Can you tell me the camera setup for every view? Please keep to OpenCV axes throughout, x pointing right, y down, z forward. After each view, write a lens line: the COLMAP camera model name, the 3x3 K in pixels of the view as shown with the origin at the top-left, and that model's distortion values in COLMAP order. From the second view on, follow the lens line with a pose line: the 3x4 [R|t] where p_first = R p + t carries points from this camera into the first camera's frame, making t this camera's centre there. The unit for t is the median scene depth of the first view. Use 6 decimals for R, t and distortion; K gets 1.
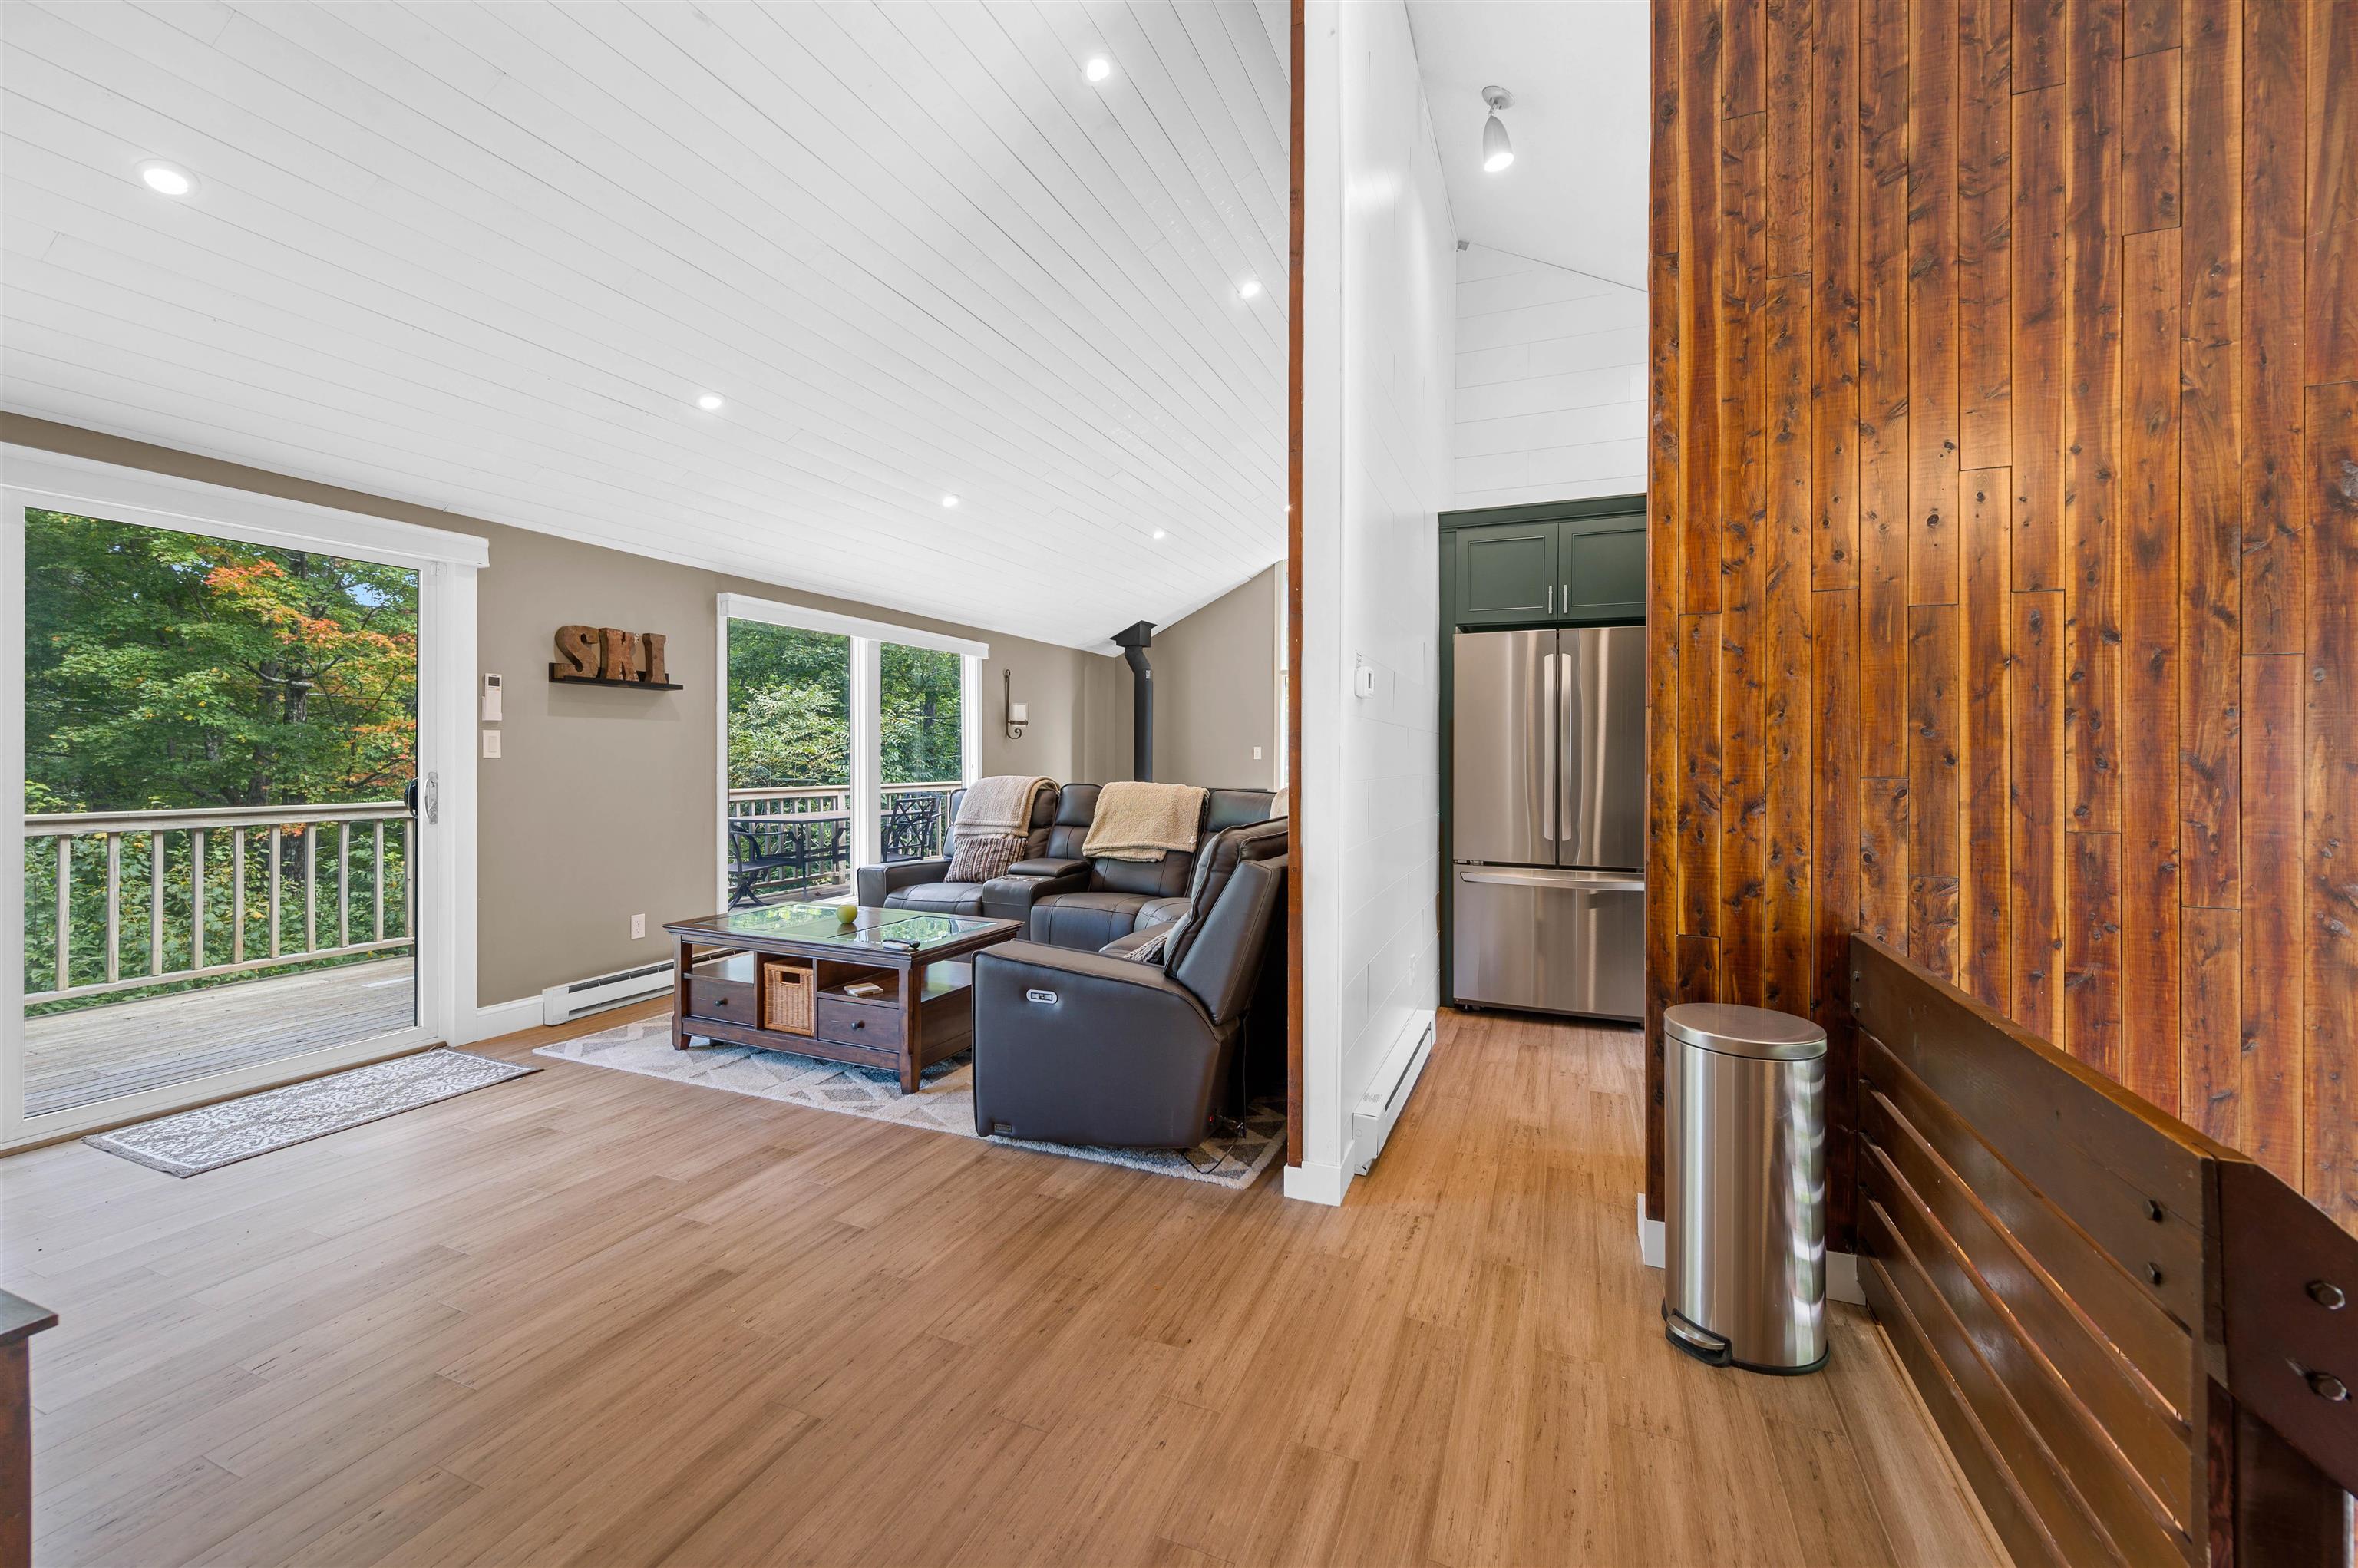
lens RADIAL K [[938.6, 0, 1171.7], [0, 938.6, 765.4], [0, 0, 1]] dist [-0.004312, 0.000975]
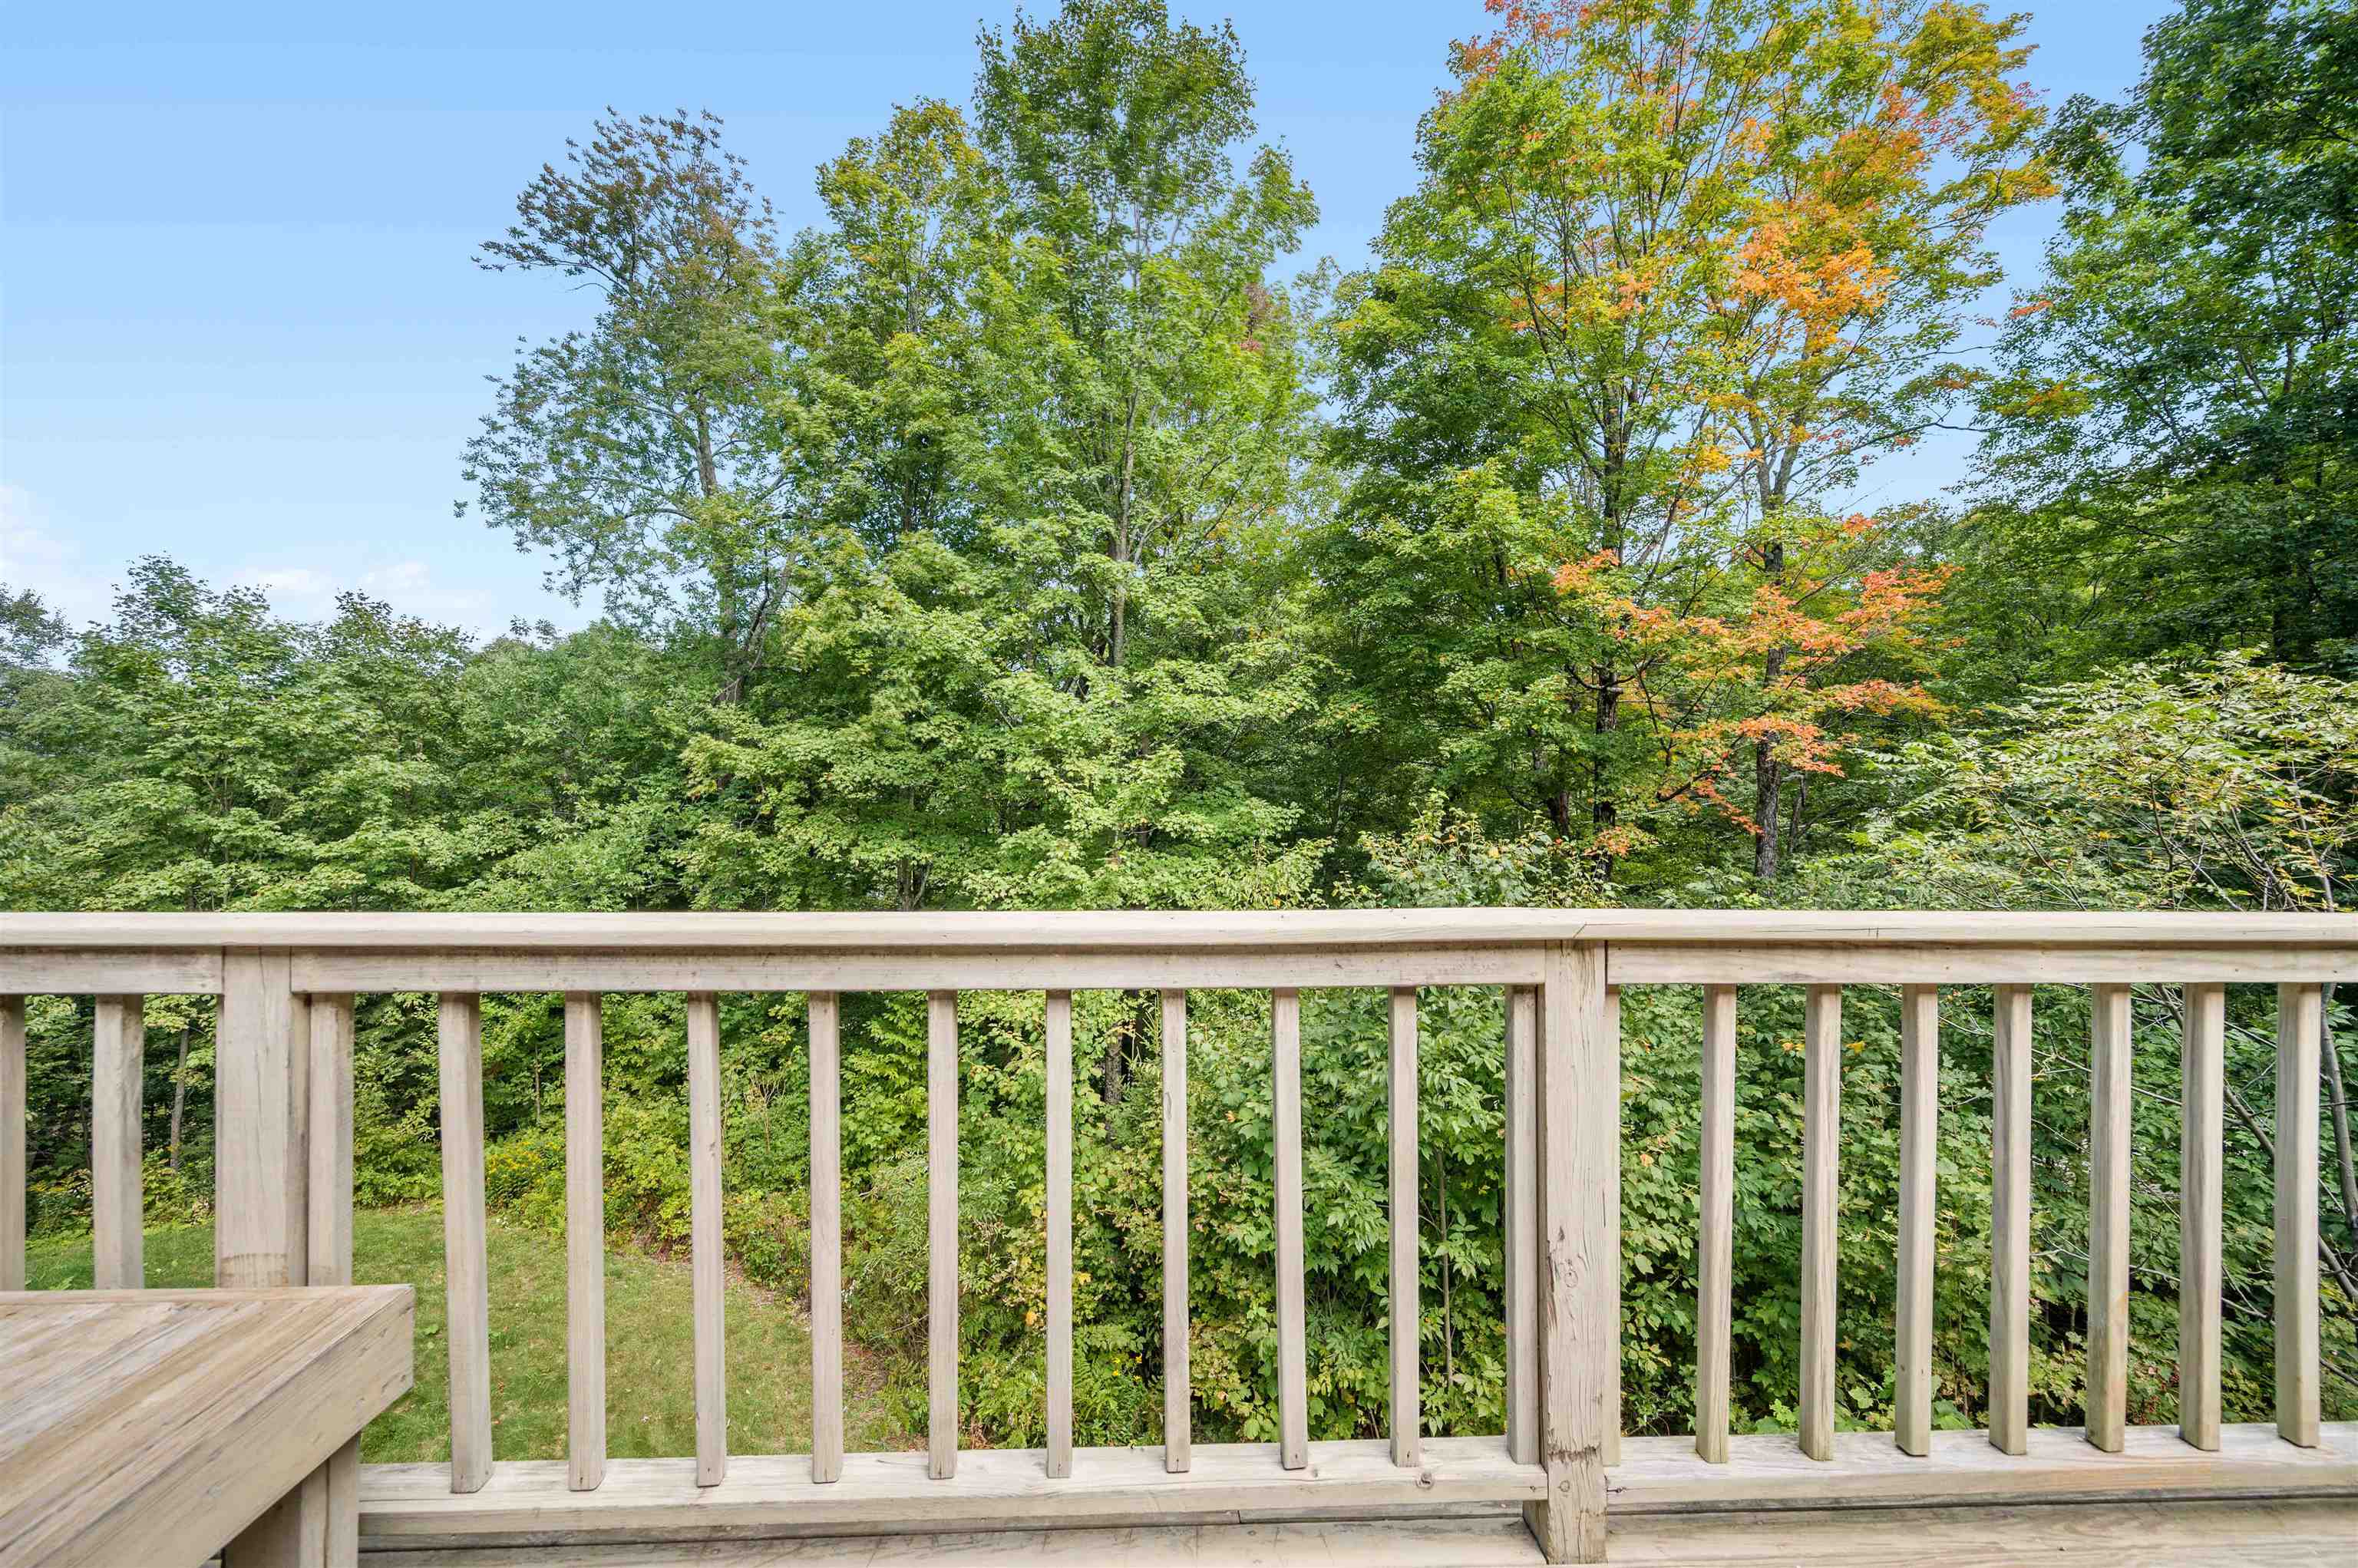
lens RADIAL K [[938.6, 0, 1161.2], [0, 938.6, 772.2], [0, 0, 1]] dist [-0.004312, 0.000975]
pose [[0.424520, 0.008472, -0.905379, -1.484295], [-0.014674, 0.999889, 0.002476, 0.002010], [0.905300, 0.012234, 0.424597, 1.035933]]
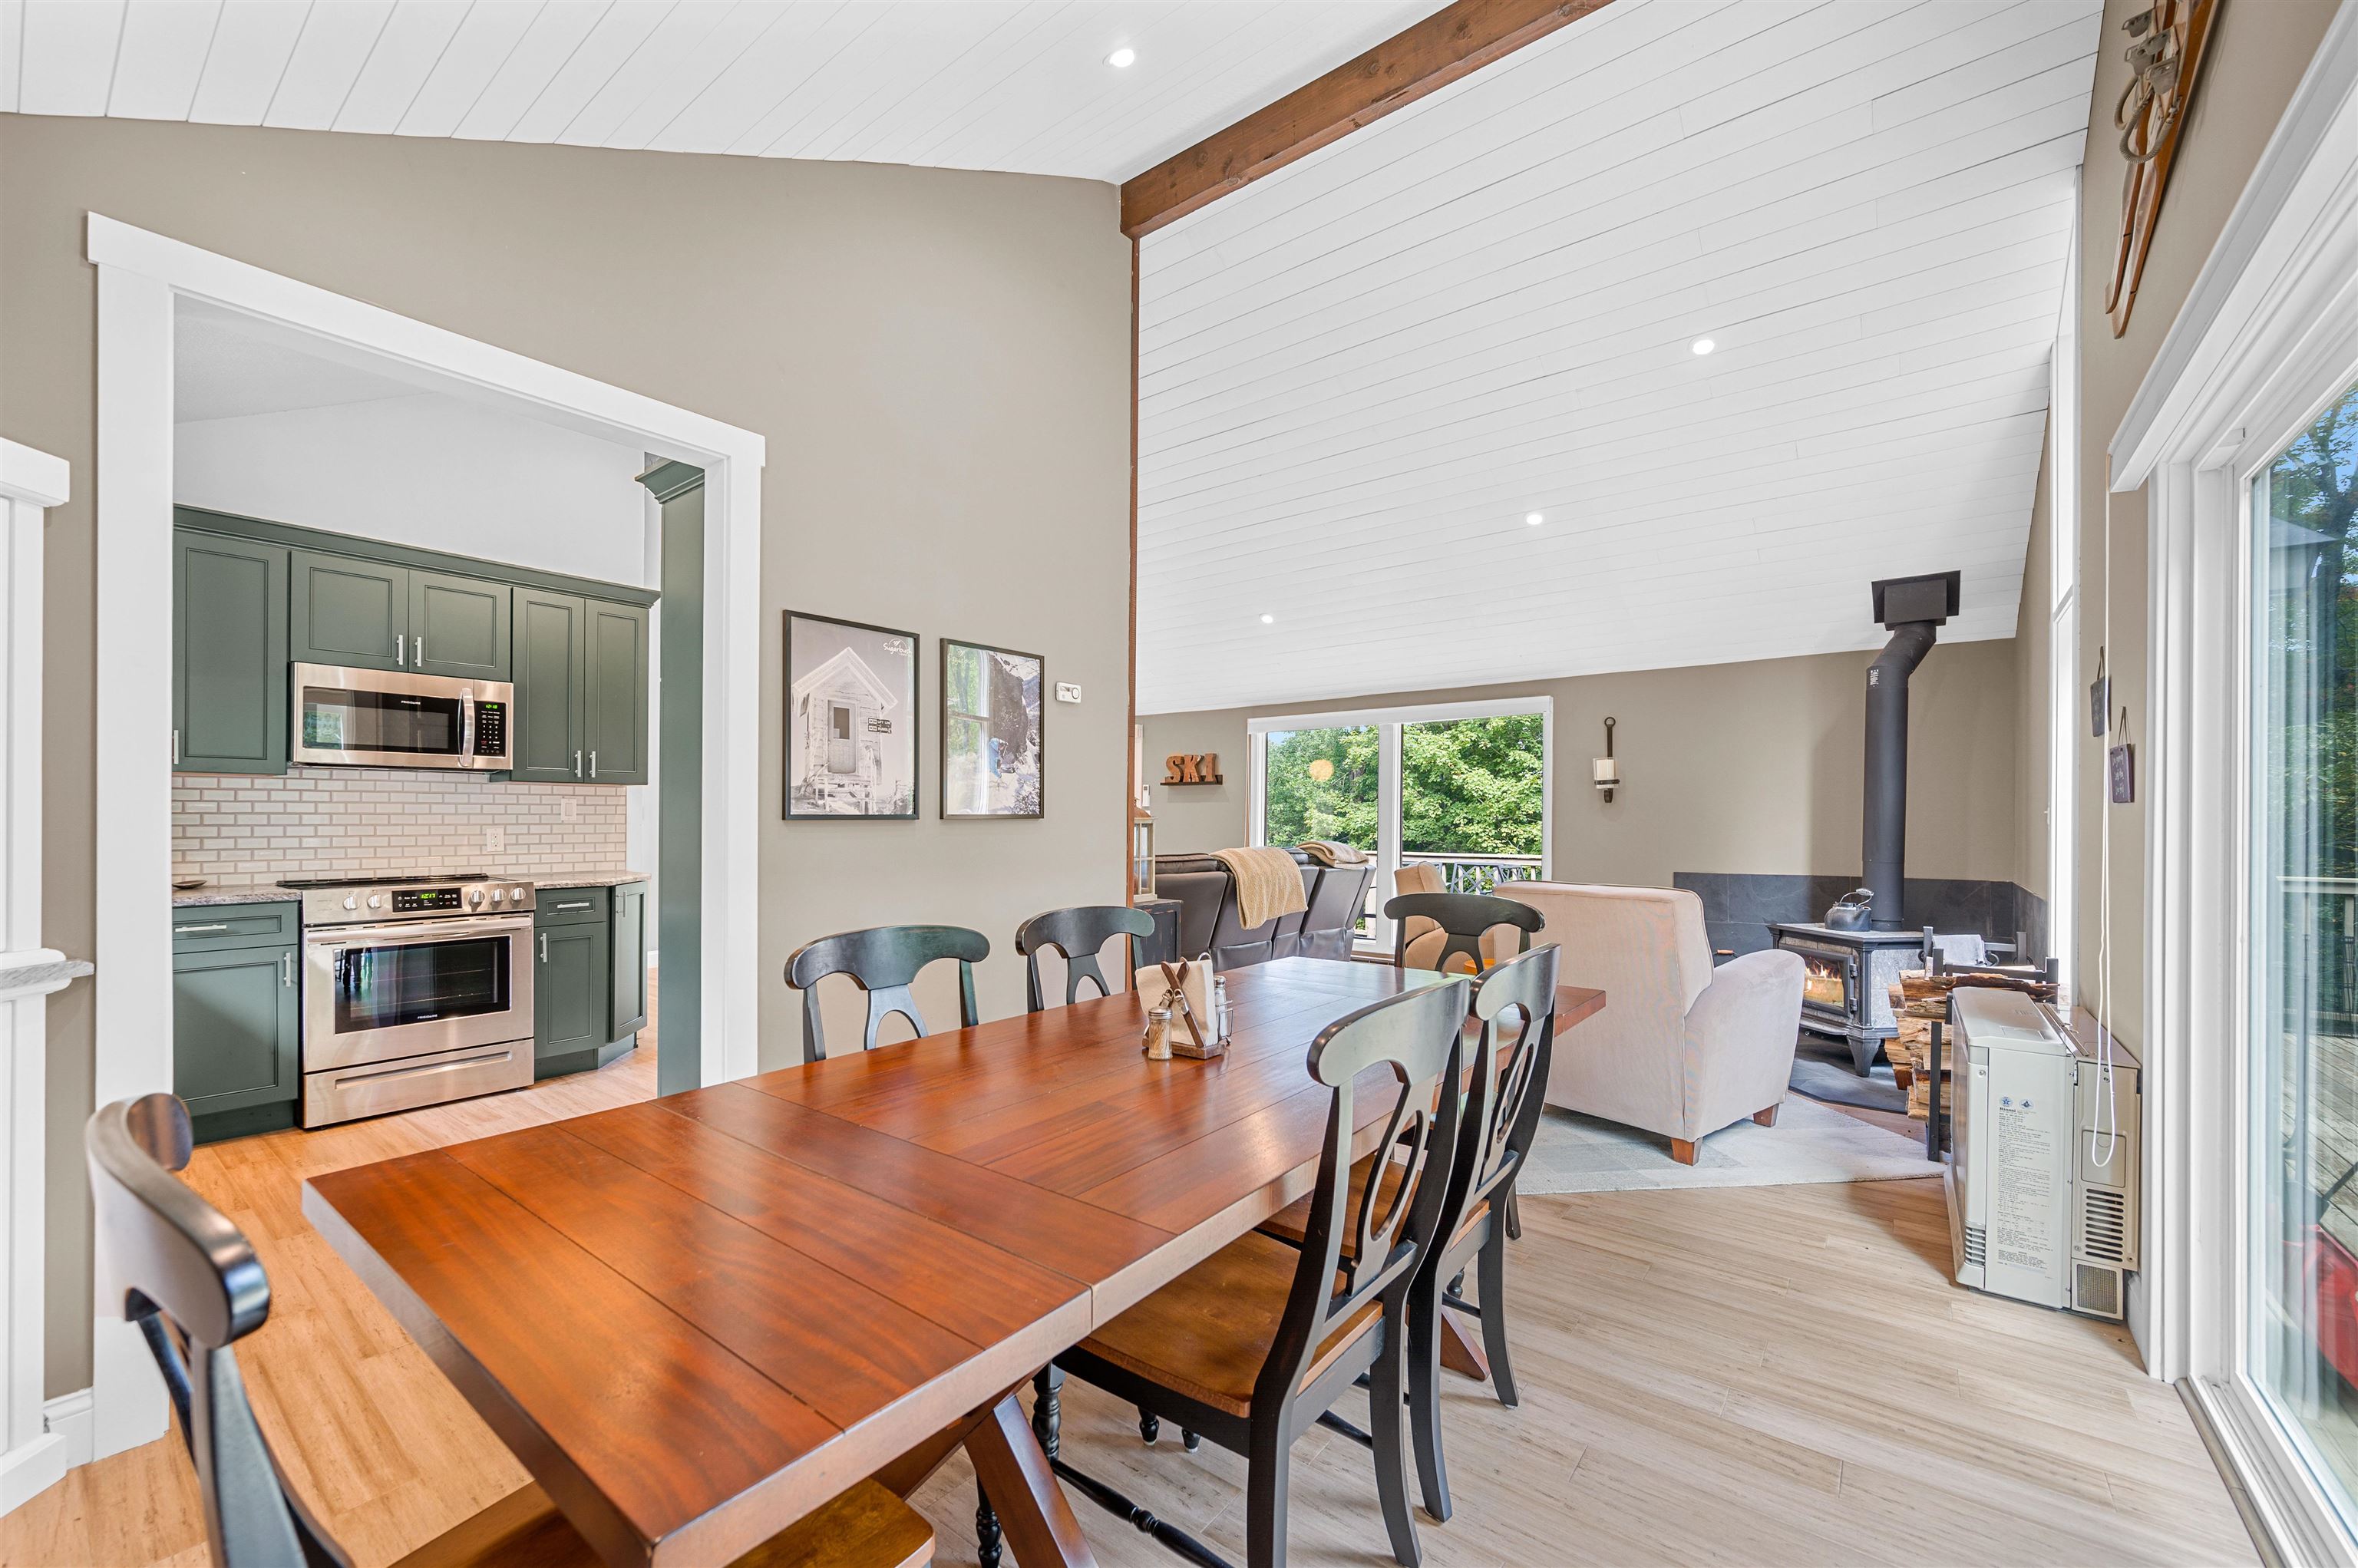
lens RADIAL K [[938.6, 0, 1168.5], [0, 938.6, 819.4], [0, 0, 1]] dist [-0.004312, 0.000975]
pose [[-0.272328, -0.005576, -0.962188, 1.789557], [-0.012642, 0.999918, -0.002216, -0.021174], [0.962121, 0.011561, -0.272376, 2.188310]]
